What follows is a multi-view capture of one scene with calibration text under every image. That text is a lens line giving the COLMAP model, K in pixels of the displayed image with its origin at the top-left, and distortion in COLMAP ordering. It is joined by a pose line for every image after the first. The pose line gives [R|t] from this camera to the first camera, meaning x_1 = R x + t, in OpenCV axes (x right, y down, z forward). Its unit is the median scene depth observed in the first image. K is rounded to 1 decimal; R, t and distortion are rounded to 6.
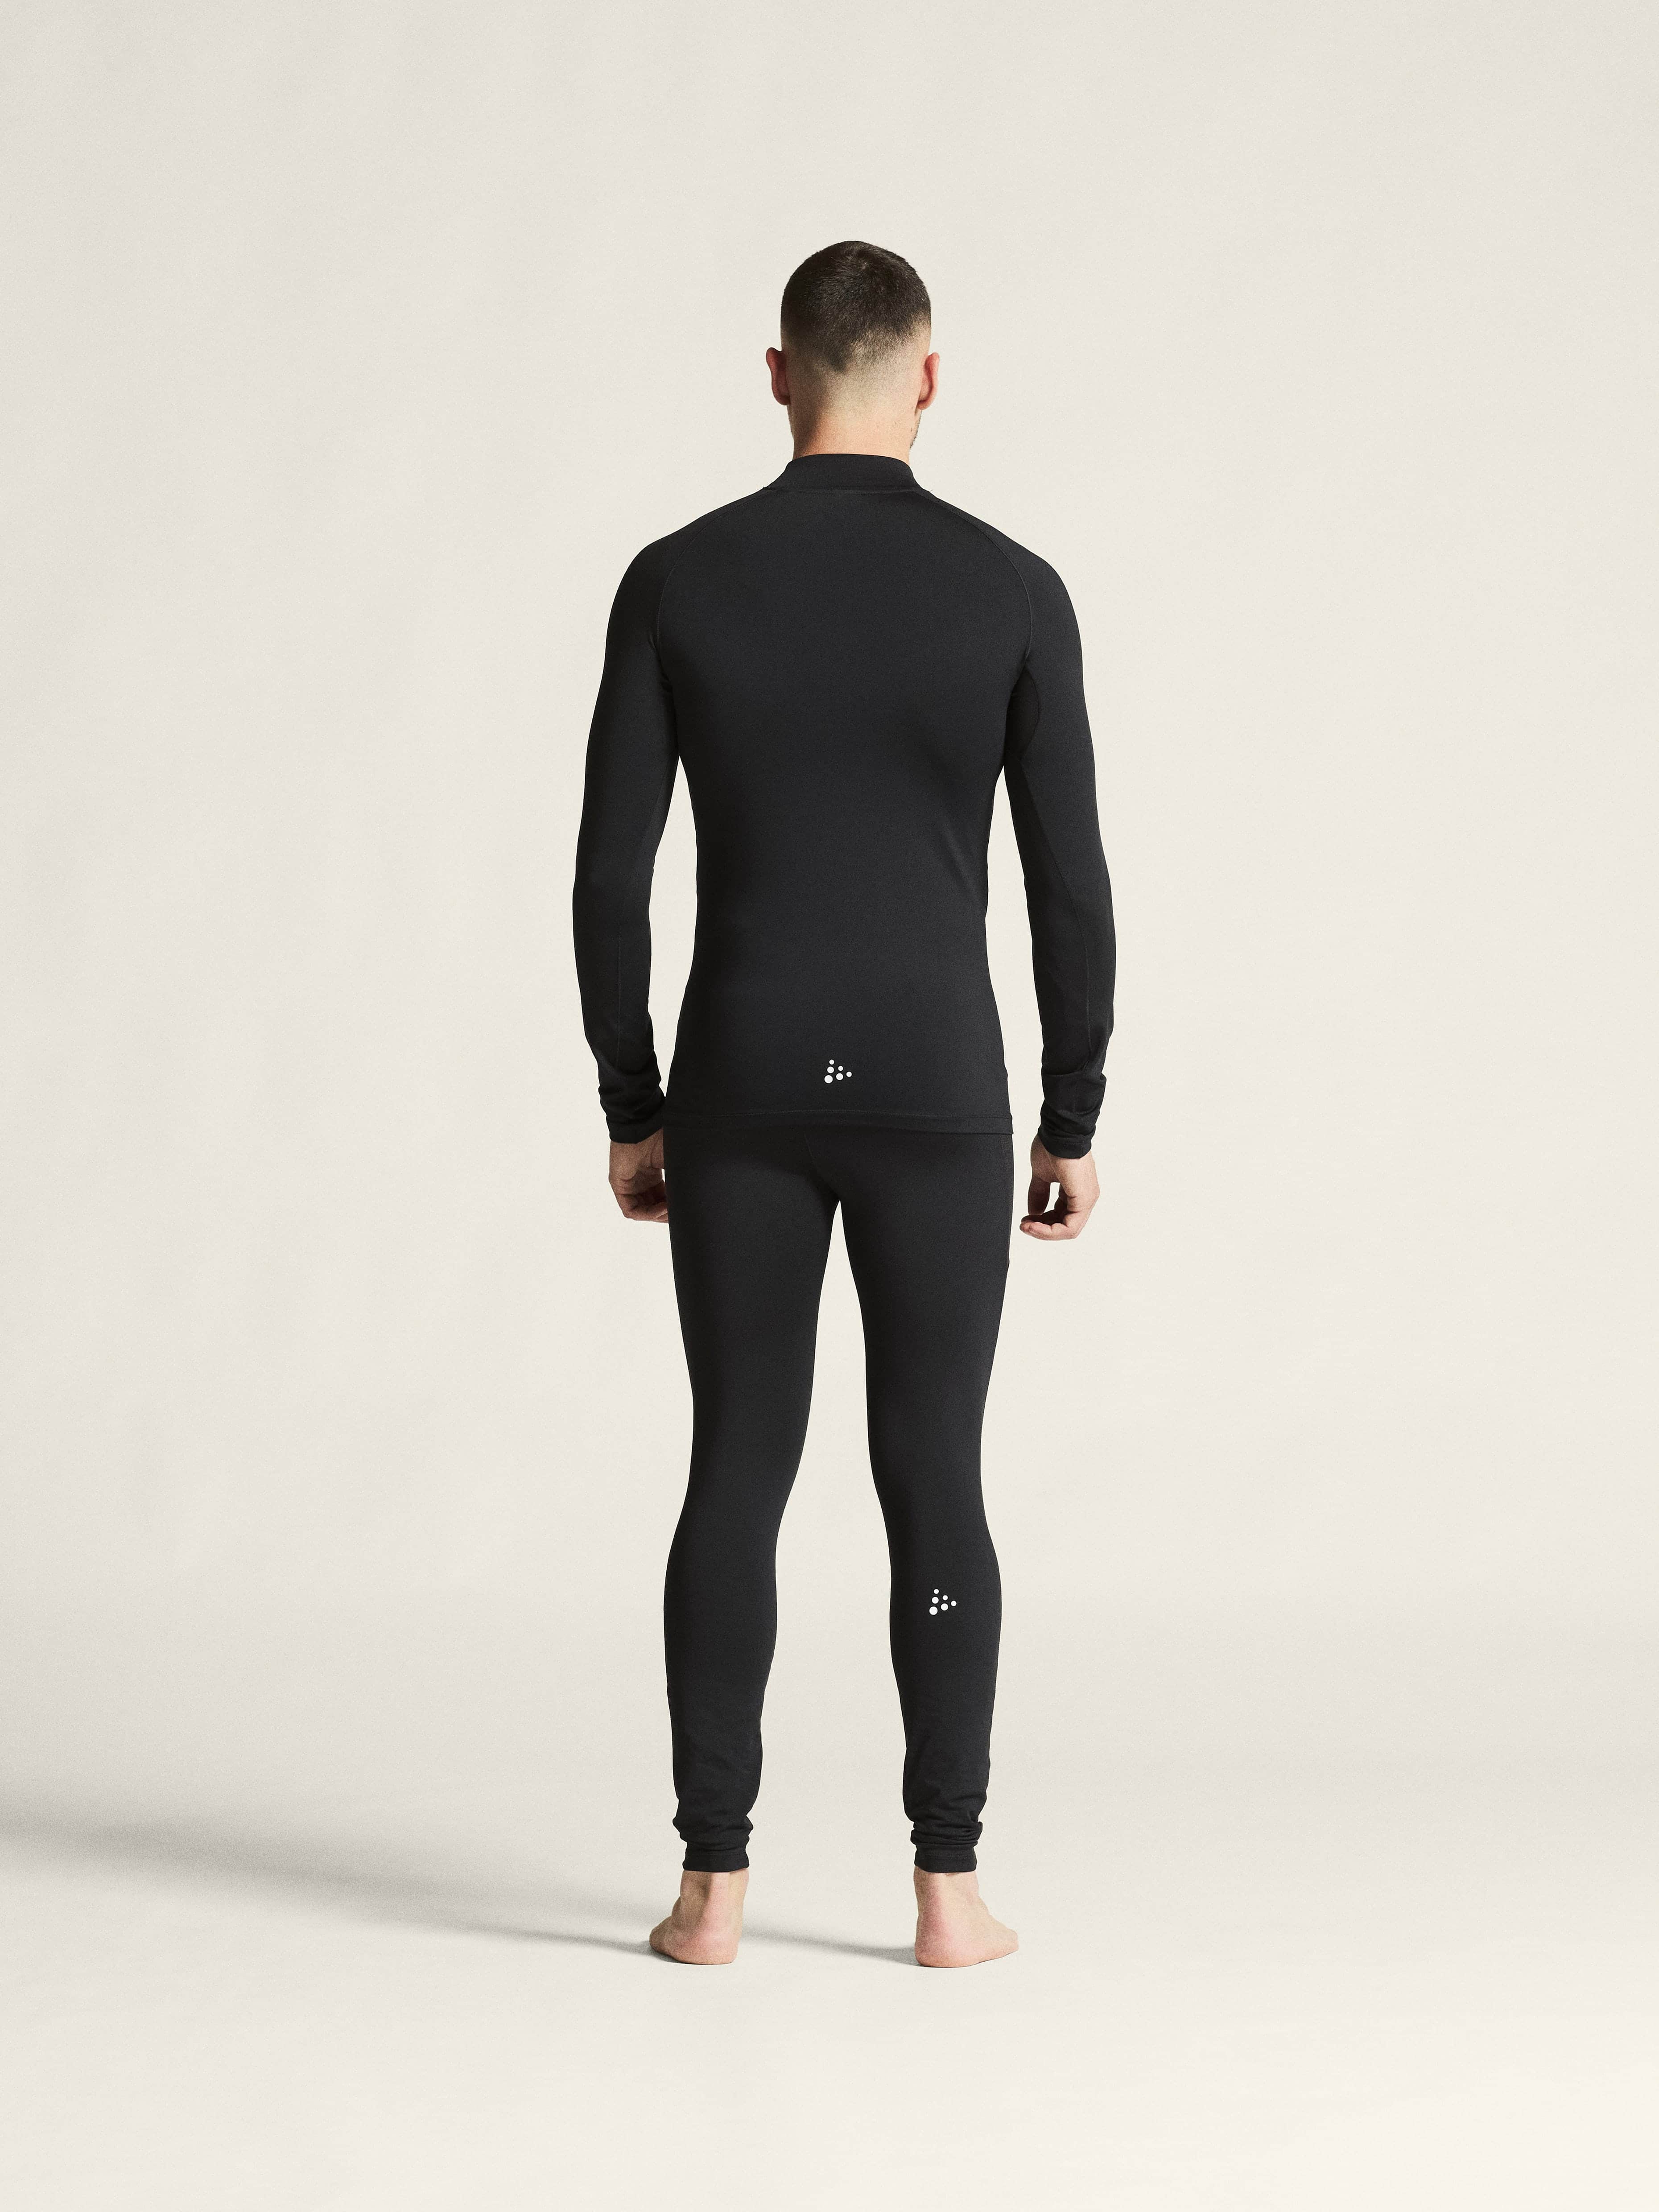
lens RADIAL K [[5837.5, 0, 829.5], [0, 5837.5, 1106.0], [0, 0, 1]] dist [-0.009626, -0.147865]
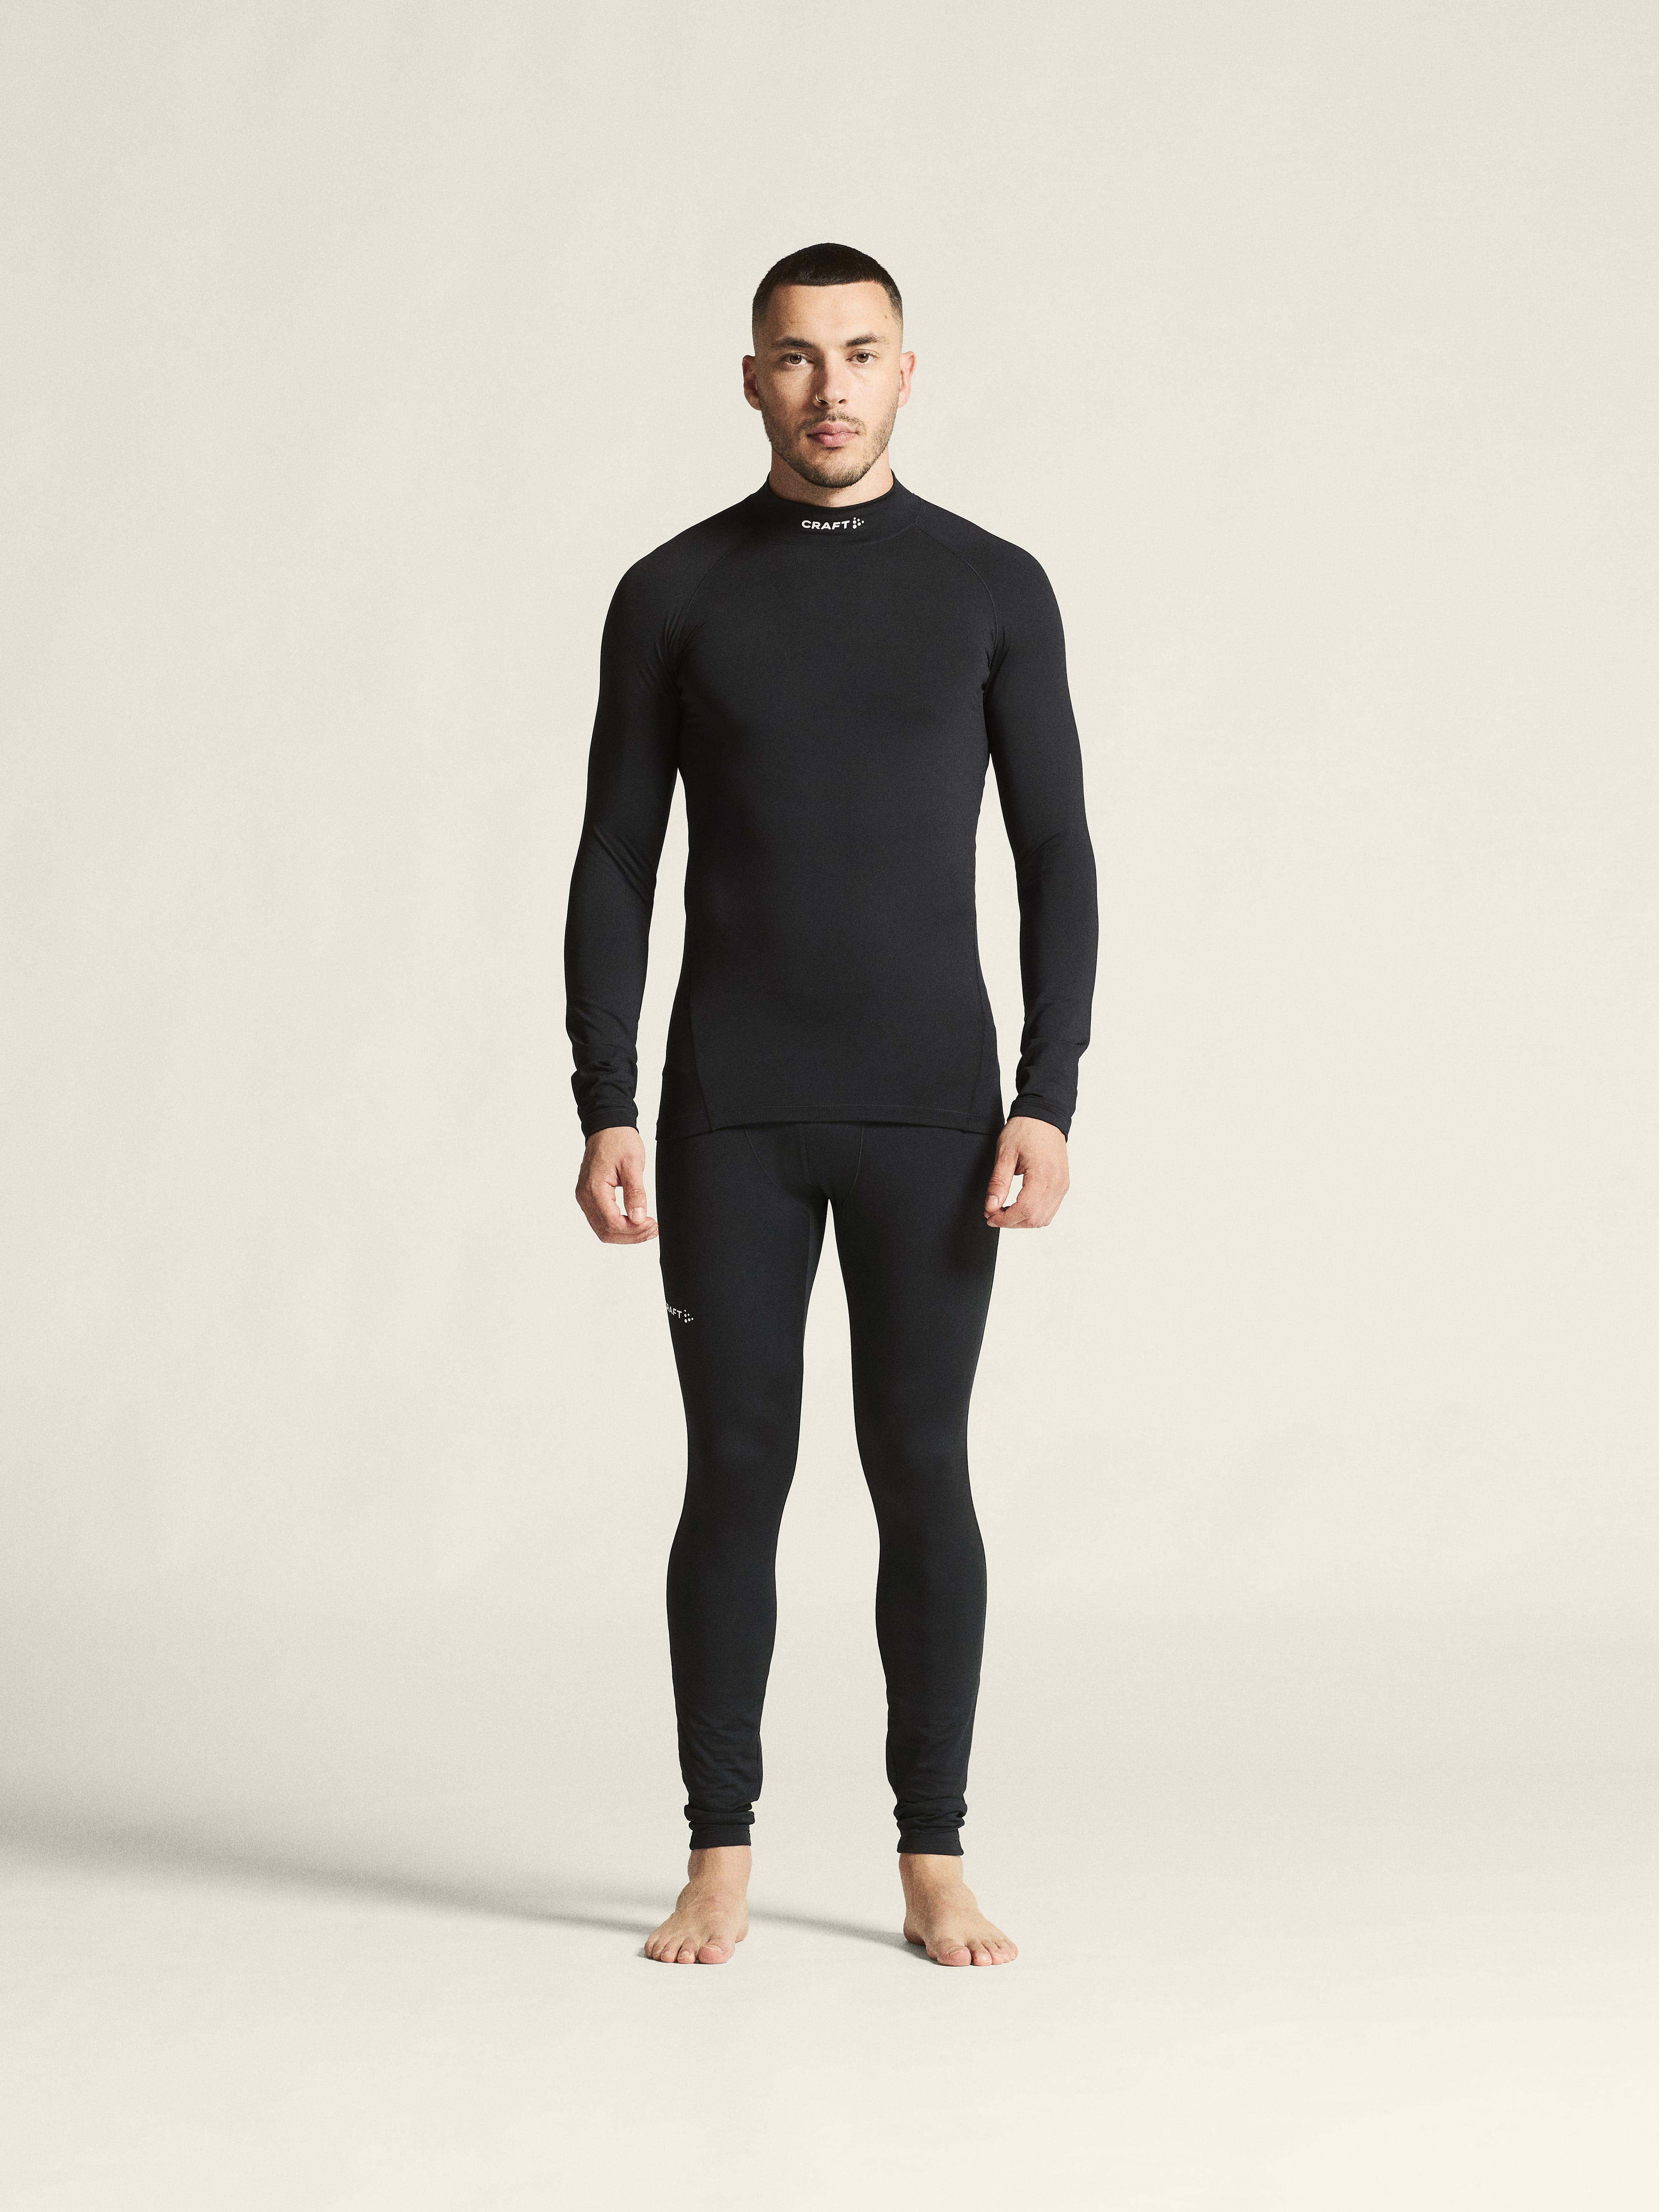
lens RADIAL K [[8441.1, 0, 829.5], [0, 8441.1, 1106.0], [0, 0, 1]] dist [-0.010239, 0.182744]
pose [[0.999961, -0.001753, 0.008632, -0.011409], [0.001186, 0.997872, 0.065189, -0.101038], [-0.008728, -0.065176, 0.997836, -0.514217]]
